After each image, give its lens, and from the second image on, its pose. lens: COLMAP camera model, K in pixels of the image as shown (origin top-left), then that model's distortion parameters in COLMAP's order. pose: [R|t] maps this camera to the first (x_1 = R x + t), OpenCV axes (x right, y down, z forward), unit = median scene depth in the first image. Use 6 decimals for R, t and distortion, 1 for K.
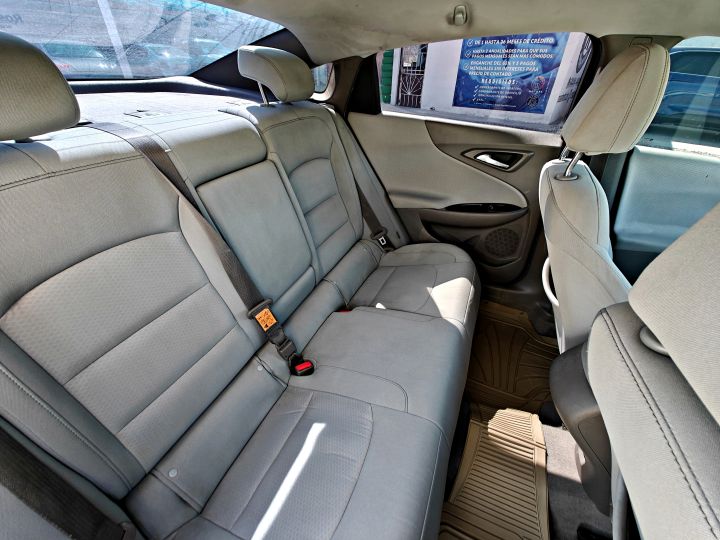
lens RADIAL K [[299.6, 0, 360.7], [0, 299.6, 269.3], [0, 0, 1]] dist [0.007779, -0.001967]
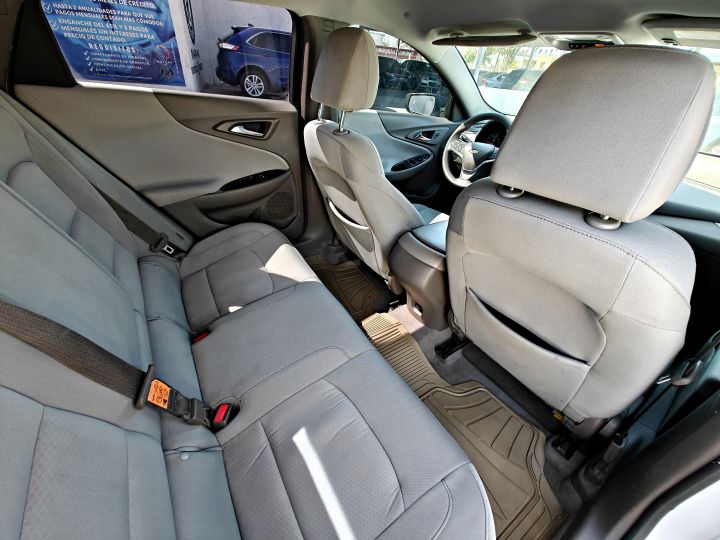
lens RADIAL K [[299.6, 0, 361.4], [0, 299.6, 267.5], [0, 0, 1]] dist [0.007779, -0.001967]
pose [[0.556363, -0.451141, 0.697805, -0.232024], [0.405631, 0.880377, 0.245764, -0.041323], [-0.725205, 0.146317, 0.672806, 0.087376]]
